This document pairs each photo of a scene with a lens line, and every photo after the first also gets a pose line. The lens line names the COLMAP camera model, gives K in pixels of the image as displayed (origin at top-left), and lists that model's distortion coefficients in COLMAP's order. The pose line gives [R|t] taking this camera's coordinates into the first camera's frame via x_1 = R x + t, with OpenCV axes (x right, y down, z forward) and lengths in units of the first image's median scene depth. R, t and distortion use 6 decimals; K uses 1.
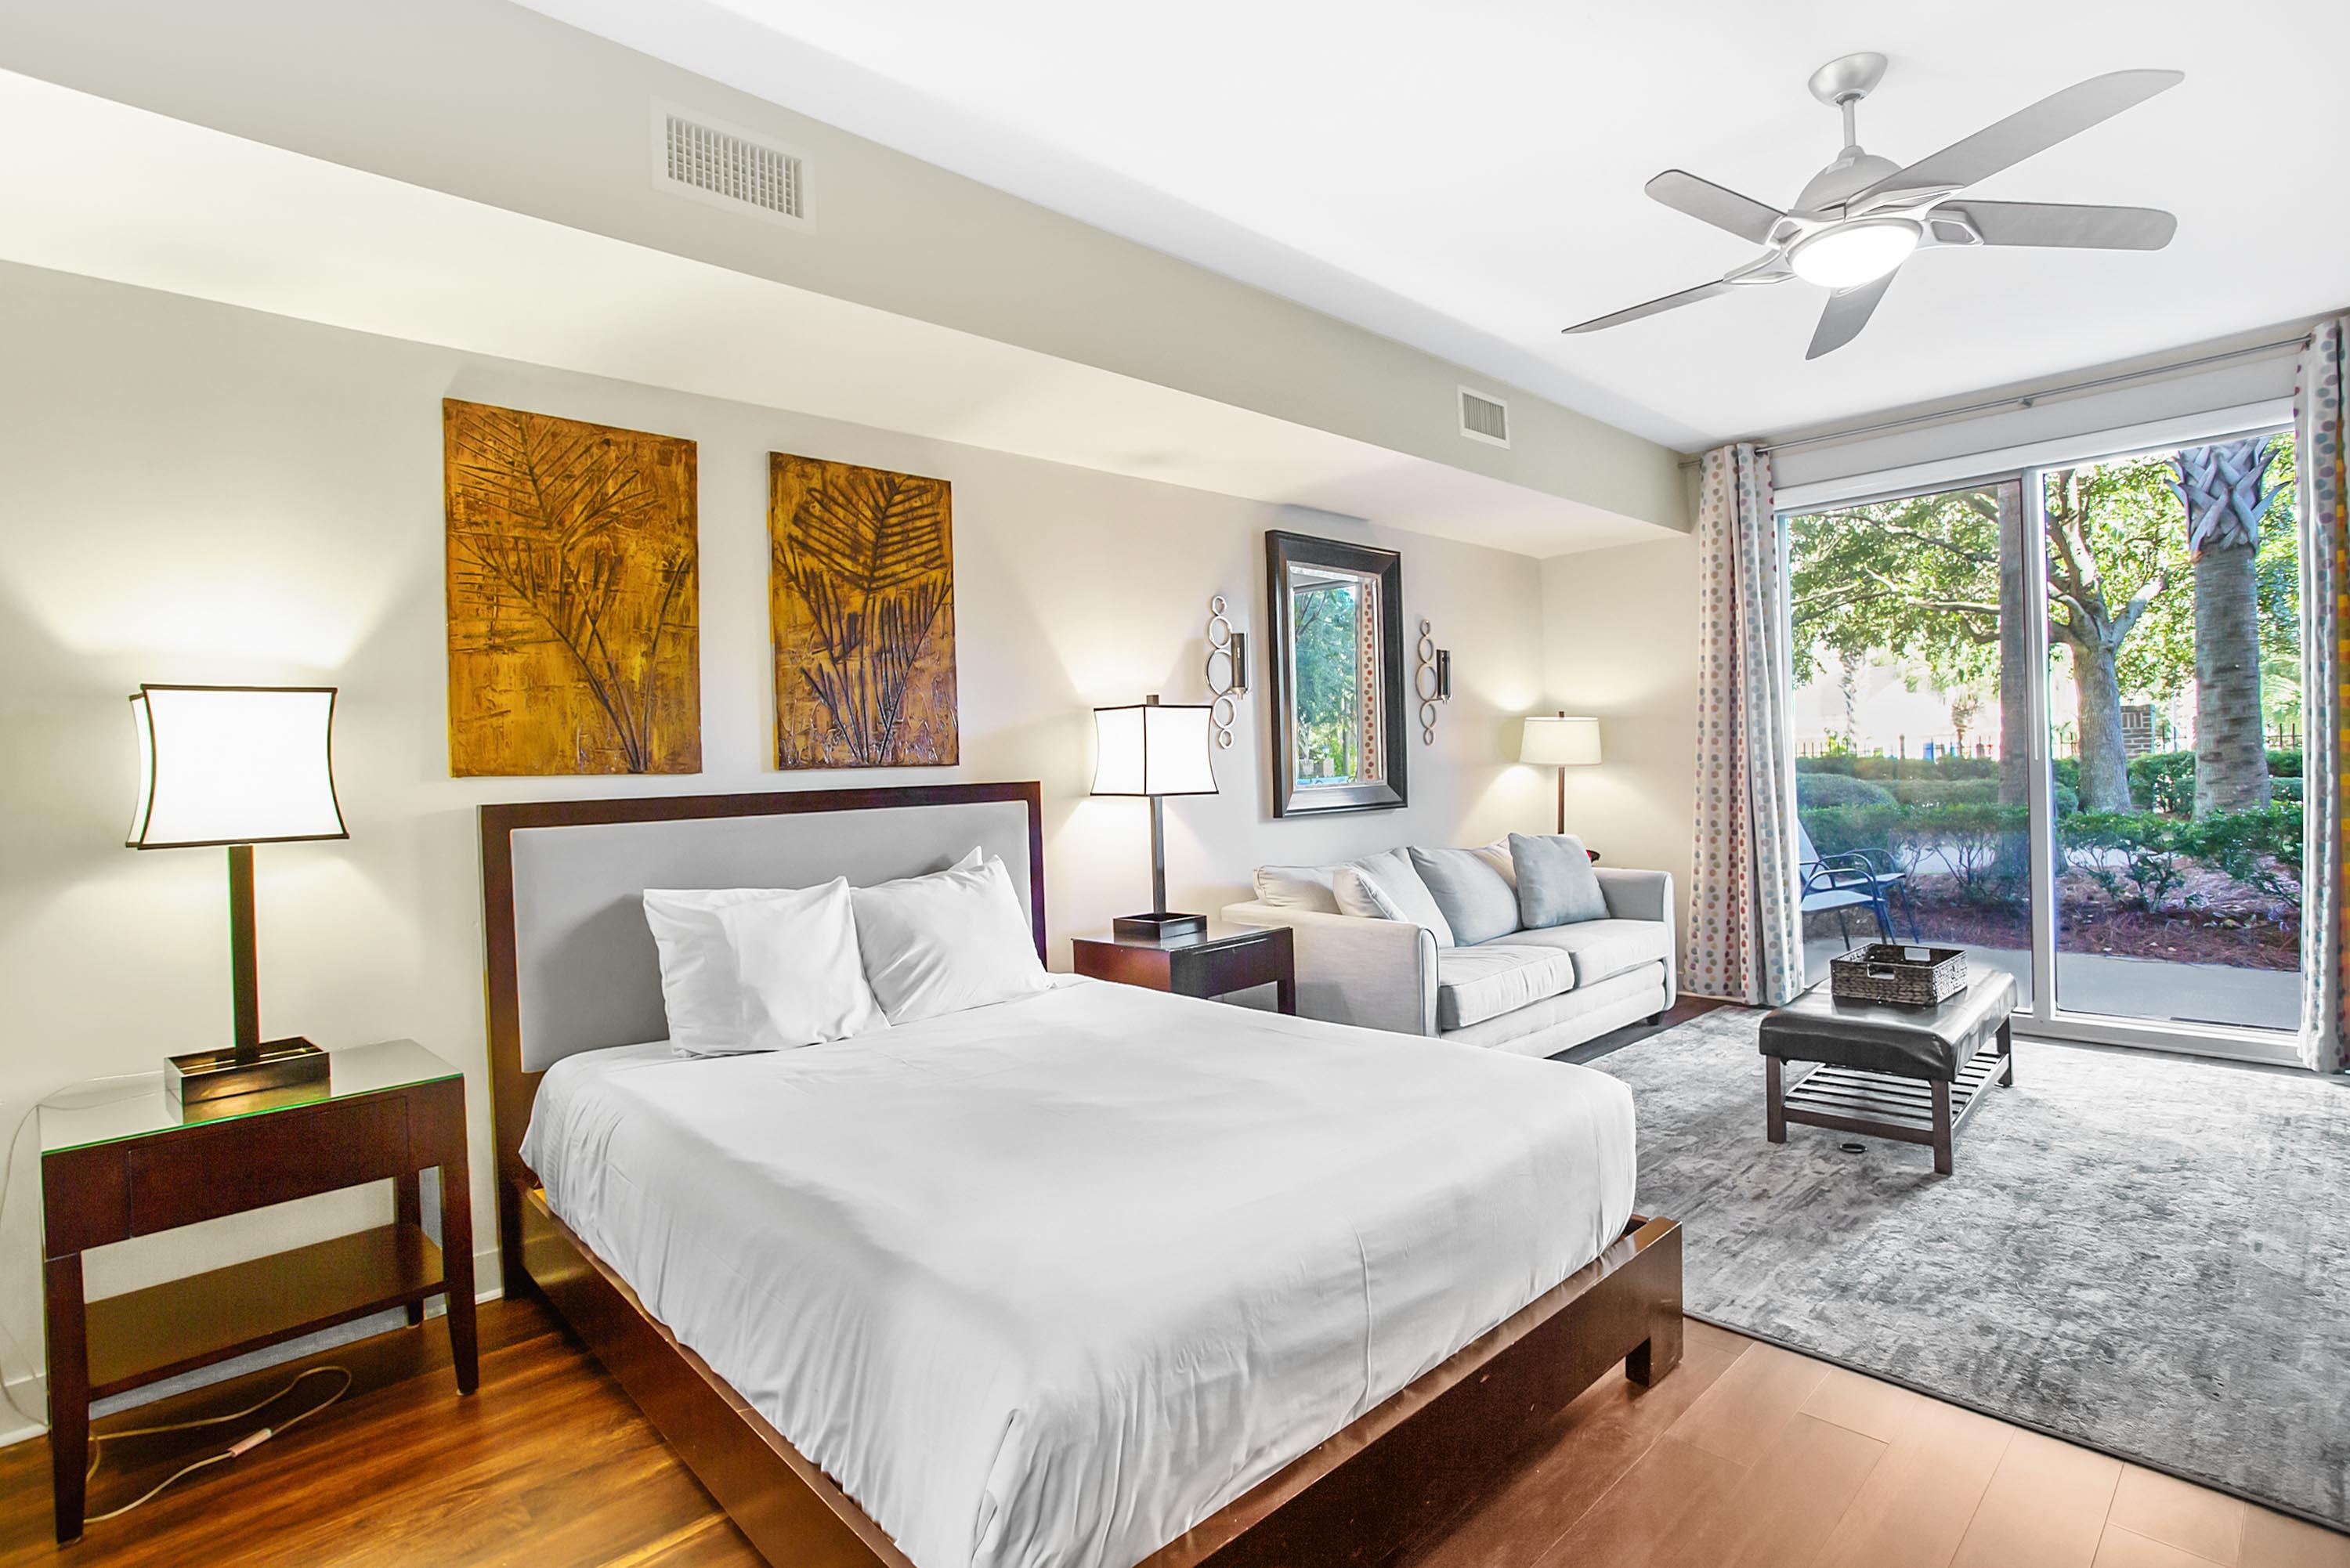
lens RADIAL K [[1132.7, 0, 1211.6], [0, 1132.7, 758.1], [0, 0, 1]] dist [-0.011961, 0.000677]
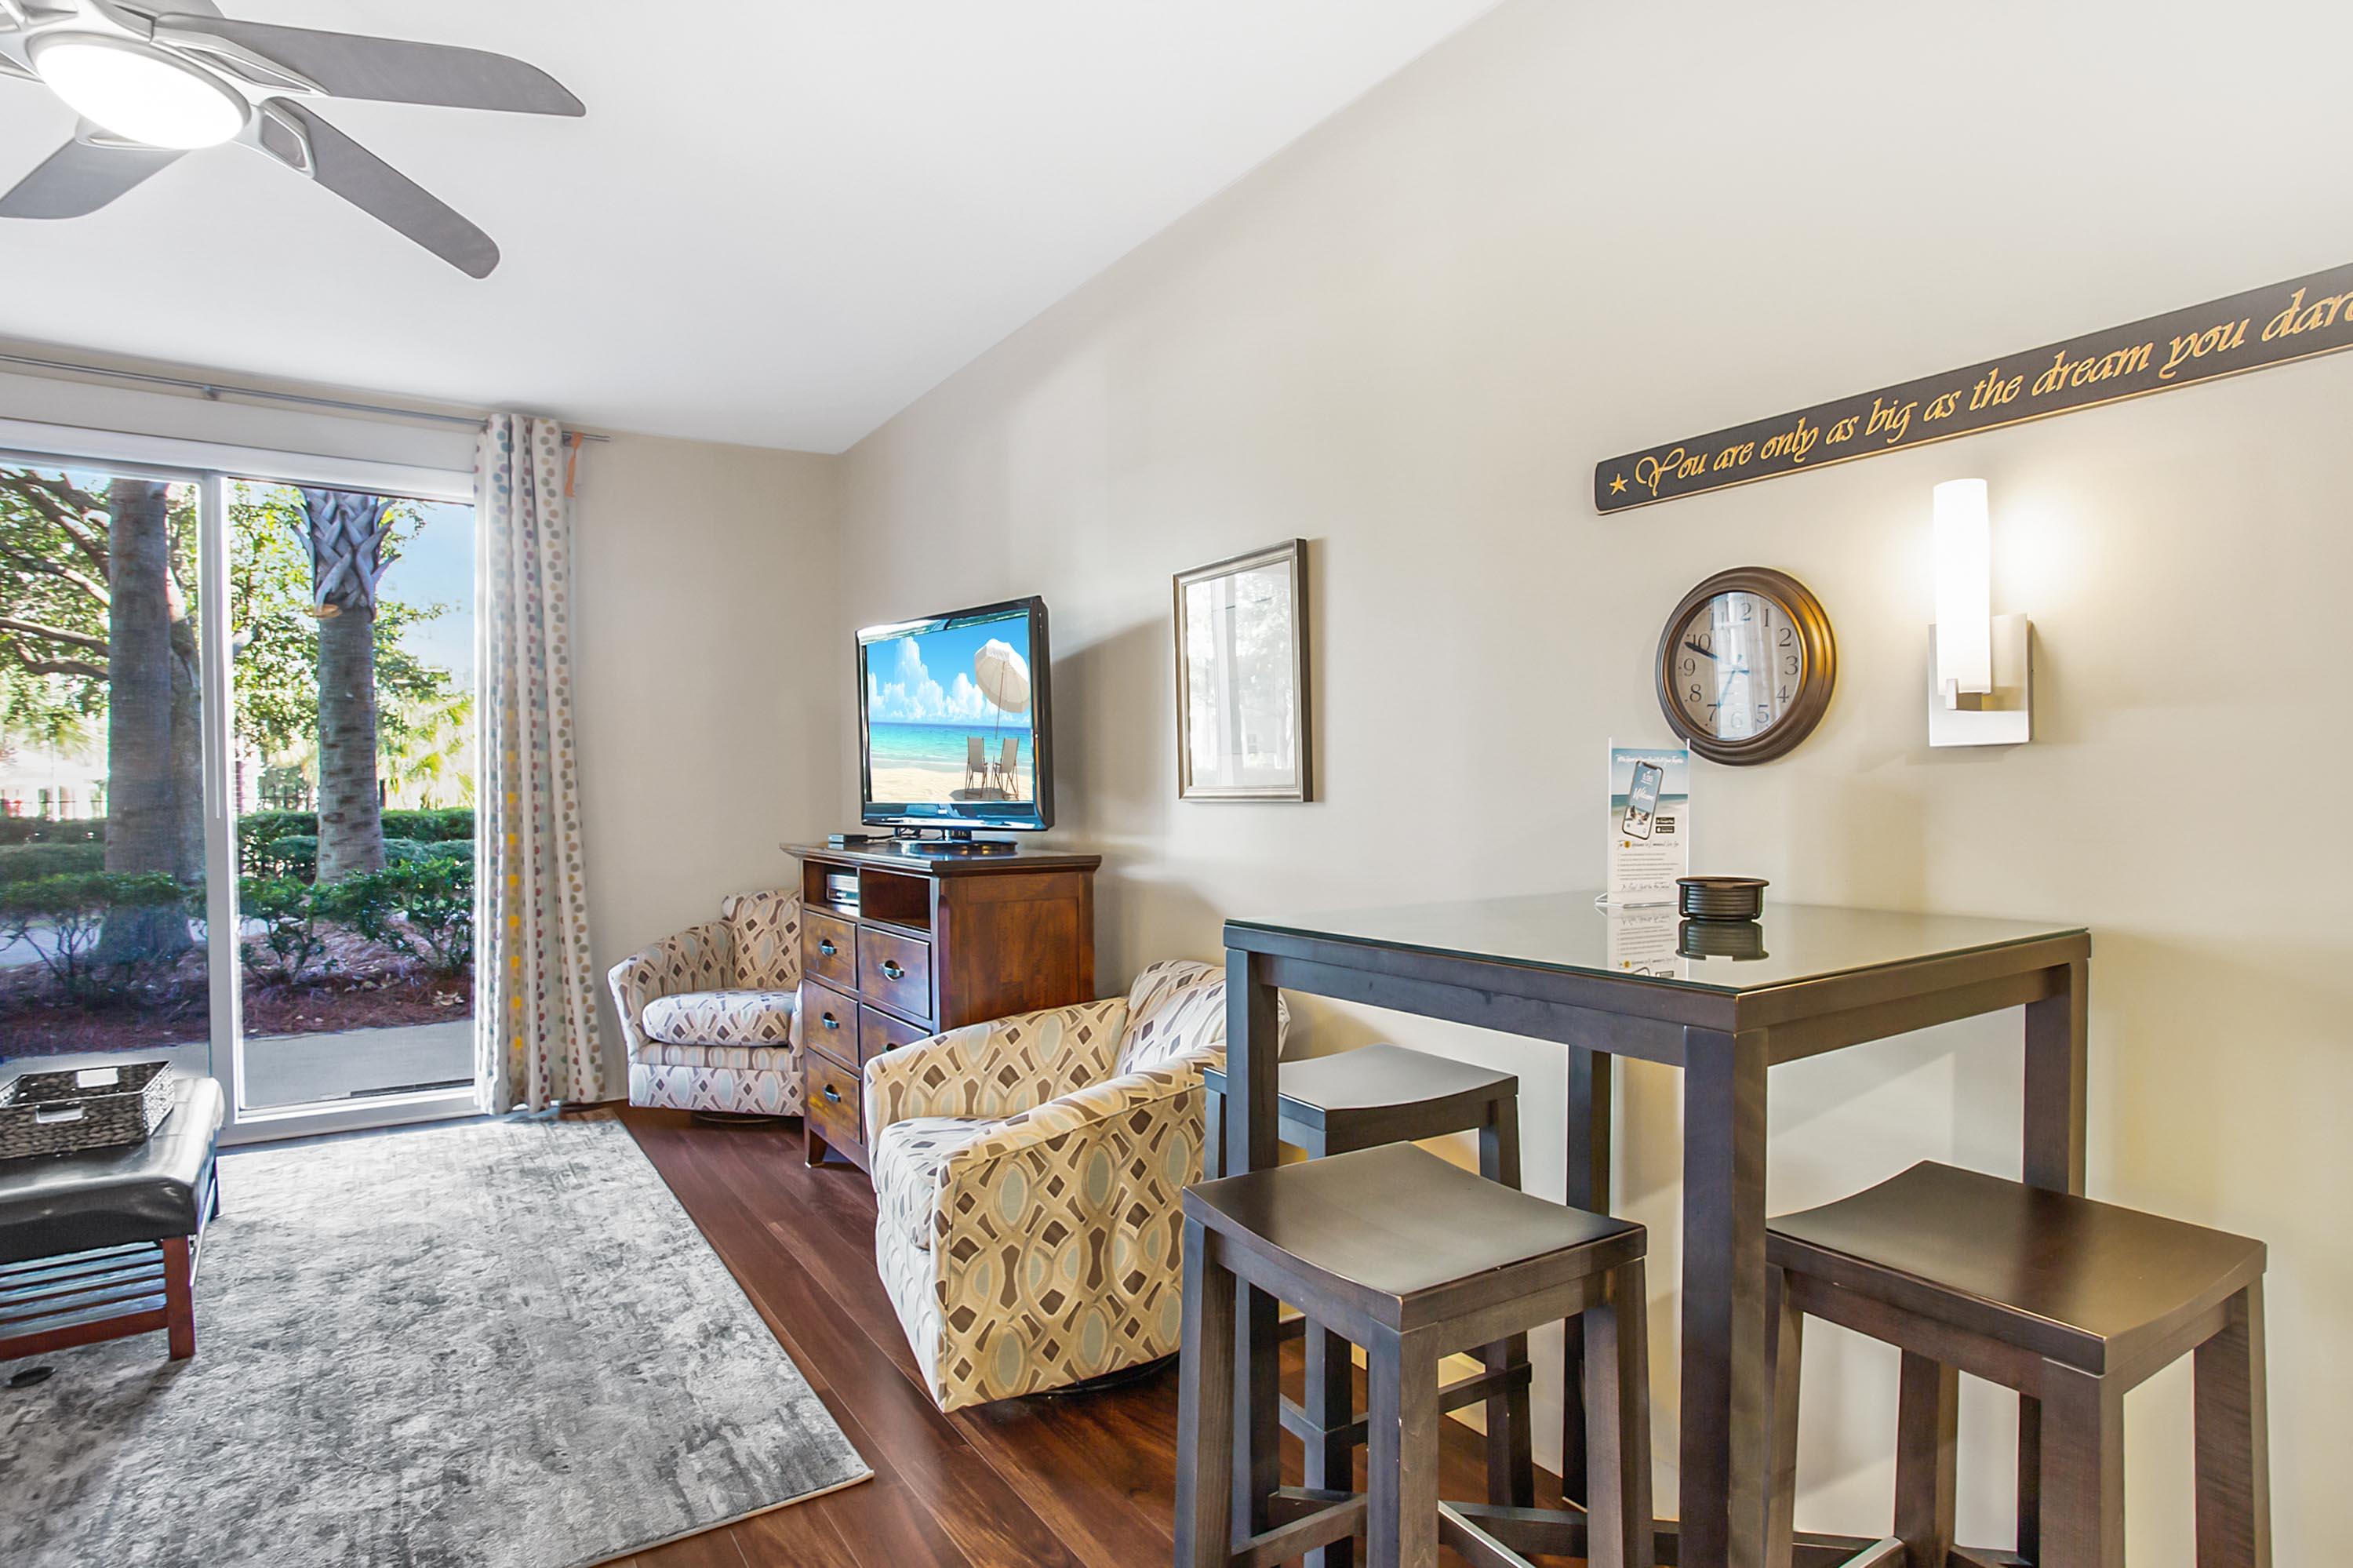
lens RADIAL K [[1238.0, 0, 1177.5], [0, 1238.0, 807.3], [0, 0, 1]] dist [-0.048292, 0.023605]
pose [[0.185838, 0.017120, 0.982431, -0.032812], [-0.007500, 0.999844, -0.016005, 0.003123], [-0.982552, -0.004394, 0.185937, 0.167861]]
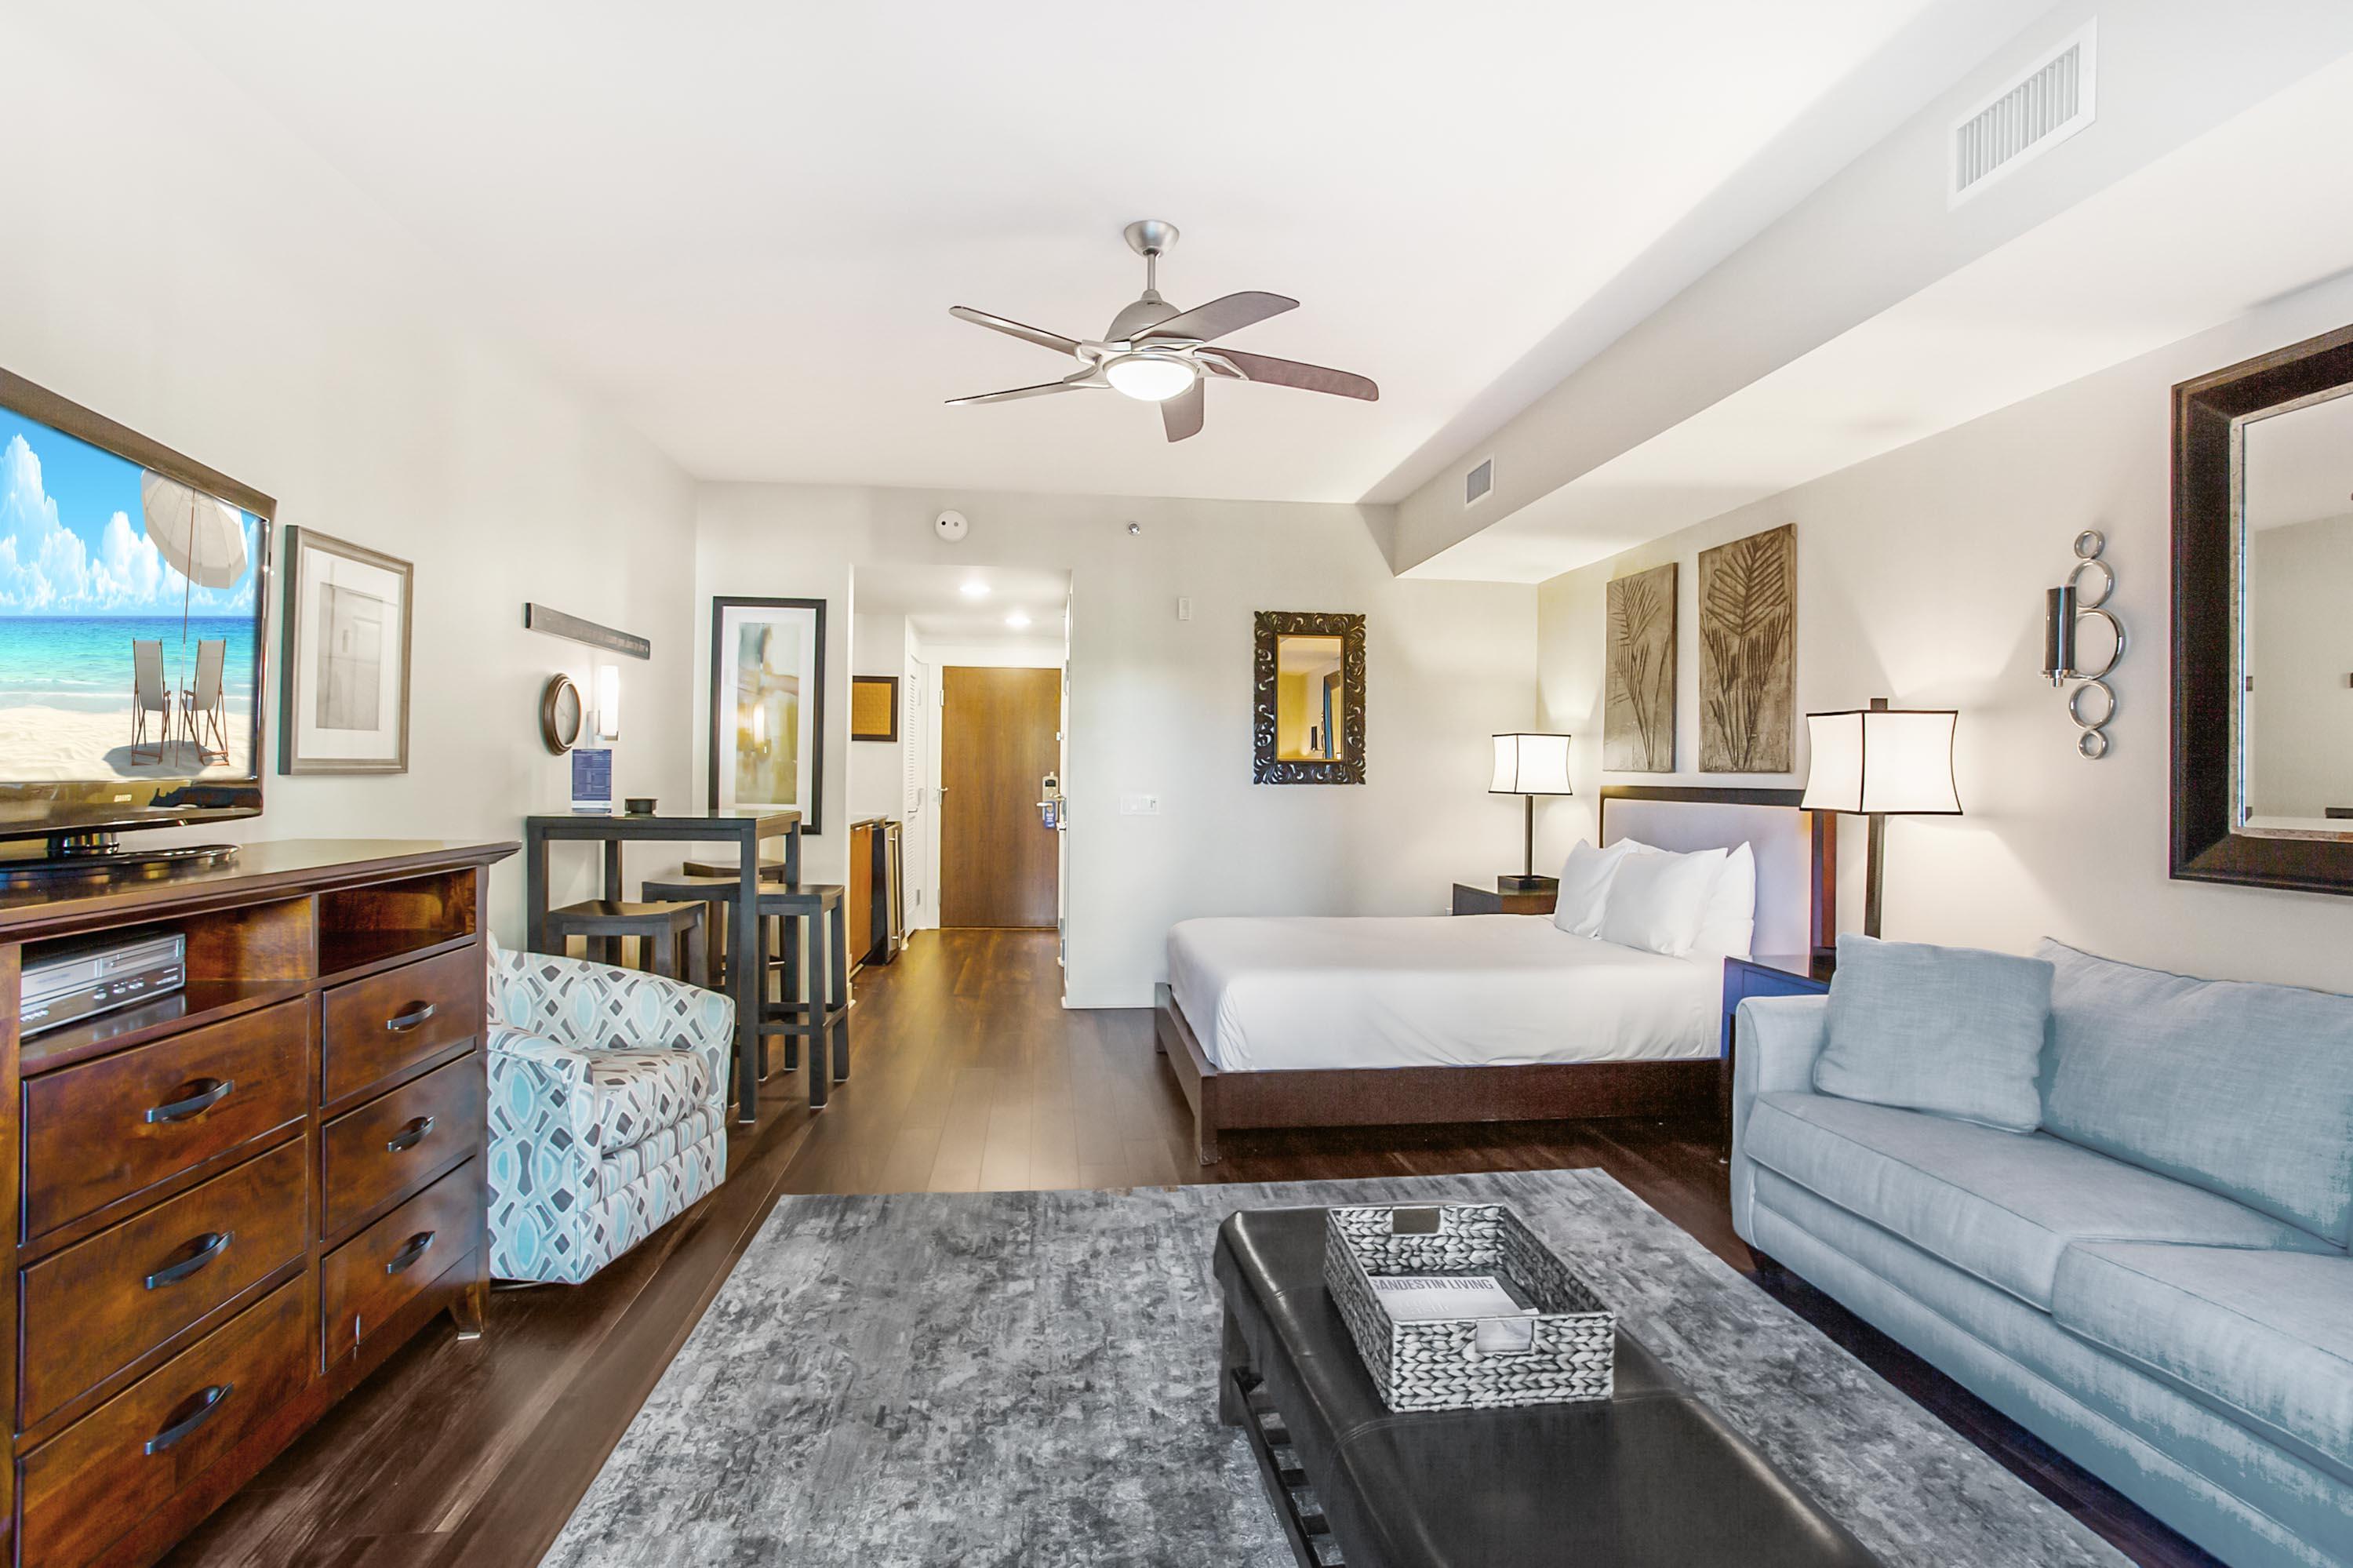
lens RADIAL K [[1134.2, 0, 1213.1], [0, 1134.2, 758.1], [0, 0, 1]] dist [-0.011961, 0.000677]
pose [[-0.589453, 0.020062, -0.807554, 1.092784], [0.010841, 0.999798, 0.016924, -0.036061], [0.807730, 0.001221, -0.589551, 1.270561]]
